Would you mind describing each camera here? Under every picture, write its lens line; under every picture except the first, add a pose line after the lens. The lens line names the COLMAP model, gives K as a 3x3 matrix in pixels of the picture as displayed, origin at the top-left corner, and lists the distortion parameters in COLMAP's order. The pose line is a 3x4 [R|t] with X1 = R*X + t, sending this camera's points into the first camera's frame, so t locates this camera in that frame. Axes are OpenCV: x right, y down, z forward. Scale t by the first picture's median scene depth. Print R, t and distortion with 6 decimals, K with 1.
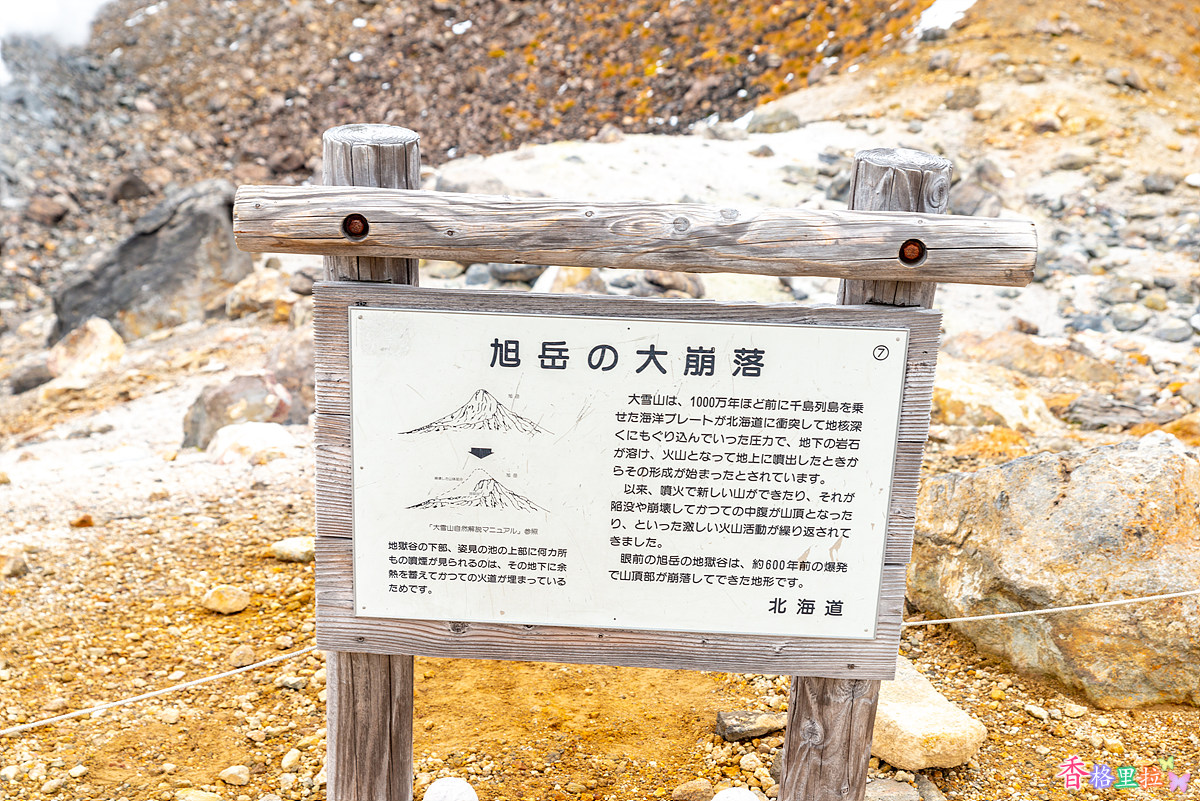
lens RADIAL K [[1631.6, 0, 601.5], [0, 1631.6, 393.1], [0, 0, 1]] dist [0.021762, 0.000000]
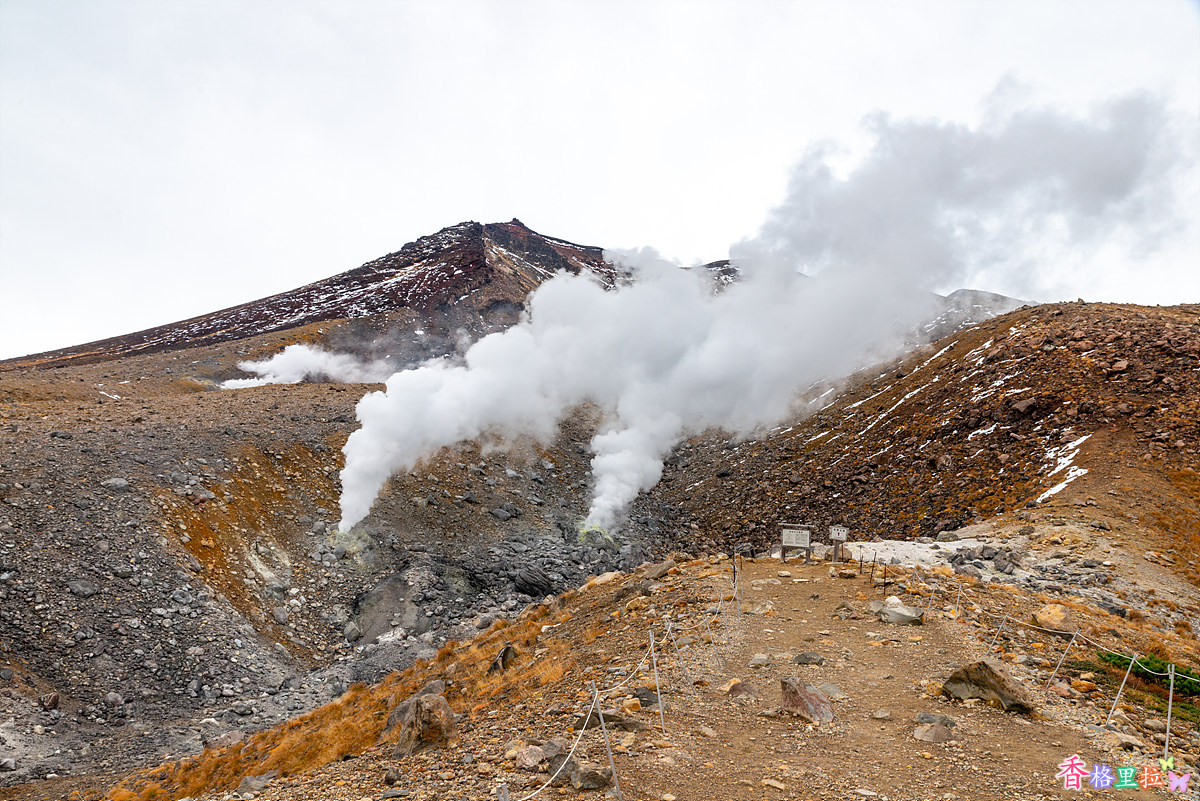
lens RADIAL K [[935.0, 0, 604.1], [0, 935.0, 373.7], [0, 0, 1]] dist [-0.044610, 0.038088]
pose [[0.942137, -0.022749, -0.334457, 0.050404], [-0.090815, 0.943067, -0.319963, 0.060925], [0.322694, 0.331823, 0.886432, -0.314611]]
